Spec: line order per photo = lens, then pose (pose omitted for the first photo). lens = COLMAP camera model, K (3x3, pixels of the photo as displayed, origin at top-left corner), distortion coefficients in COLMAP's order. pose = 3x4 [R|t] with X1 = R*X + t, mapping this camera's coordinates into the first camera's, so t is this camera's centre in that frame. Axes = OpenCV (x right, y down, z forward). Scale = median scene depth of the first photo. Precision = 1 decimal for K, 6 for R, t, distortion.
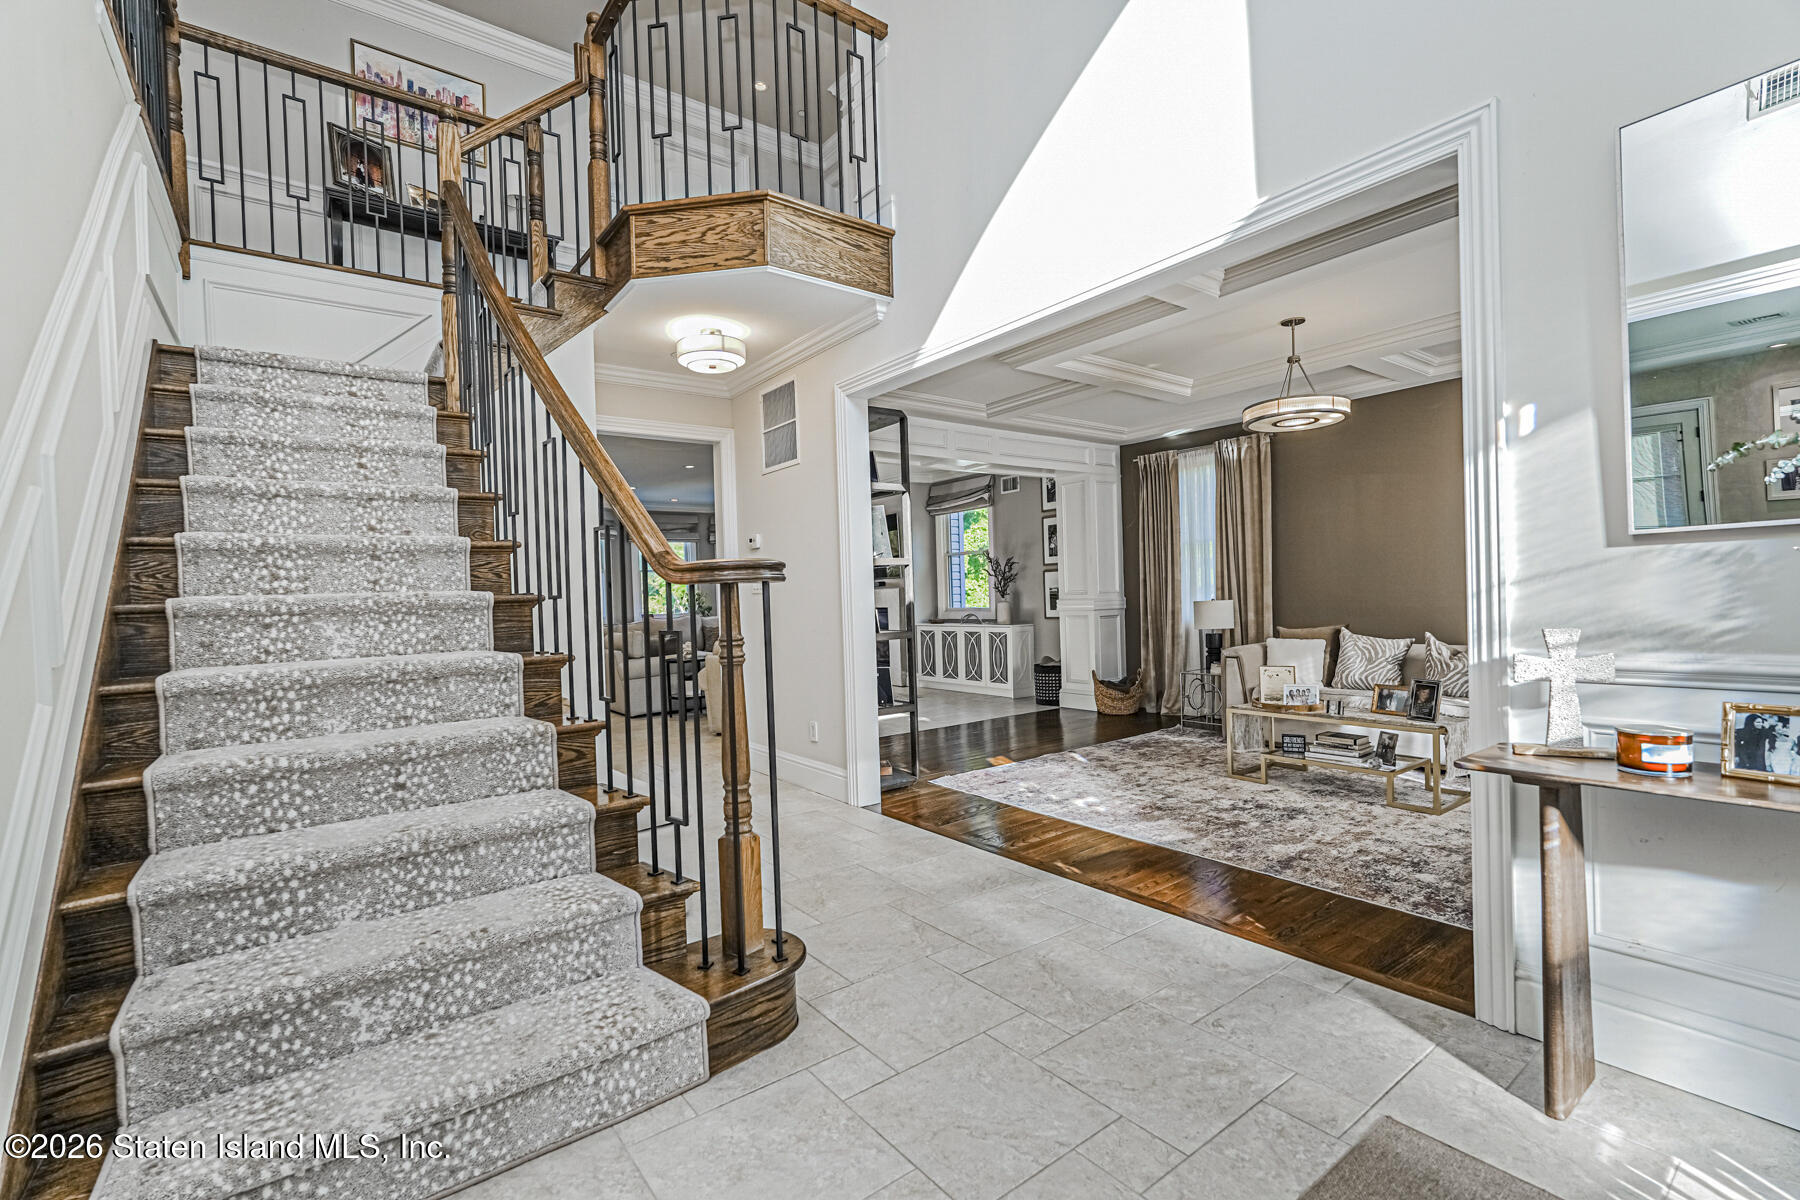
lens RADIAL K [[791.5, 0, 906.0], [0, 791.5, 594.3], [0, 0, 1]] dist [-0.015989, 0.007304]
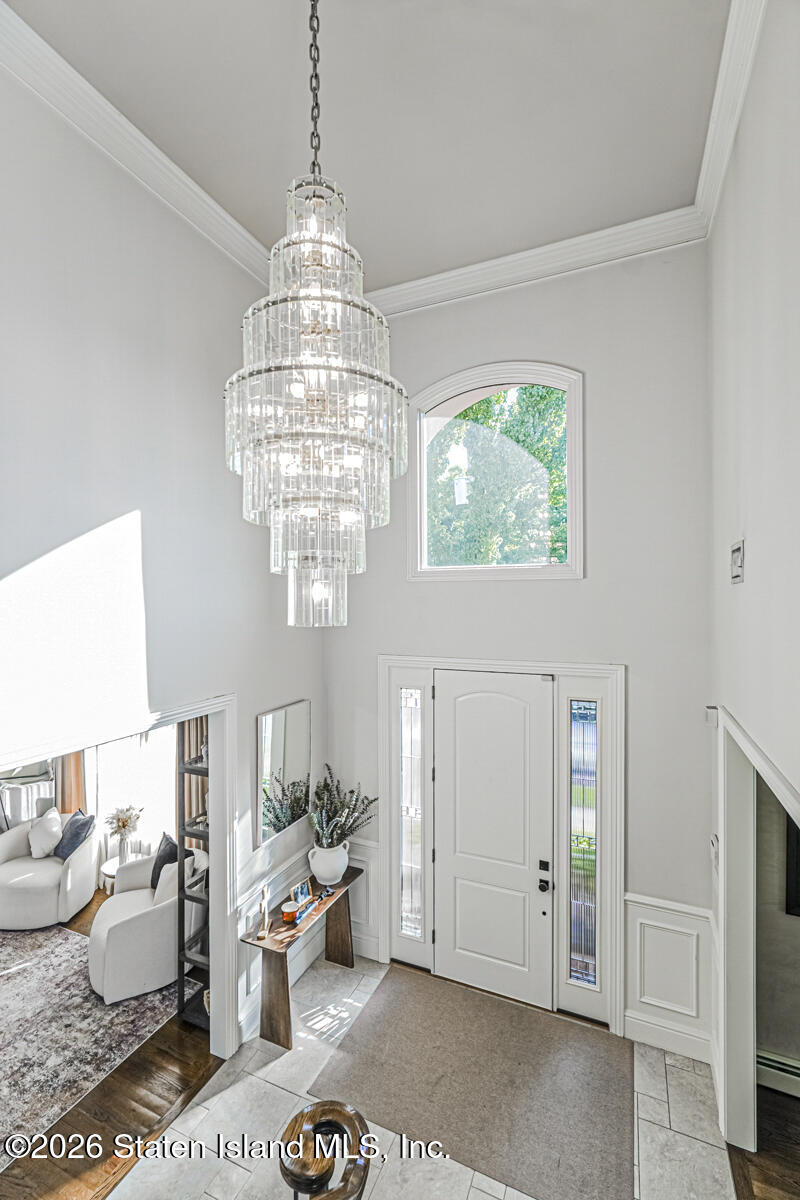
lens RADIAL K [[527.7, 0, 397.0], [0, 527.7, 592.4], [0, 0, 1]] dist [-0.015989, 0.007304]
pose [[-0.477461, 0.039374, 0.877770, -0.665327], [0.011726, 0.999192, -0.038442, -0.554413], [-0.878574, -0.008062, -0.477537, 0.855286]]
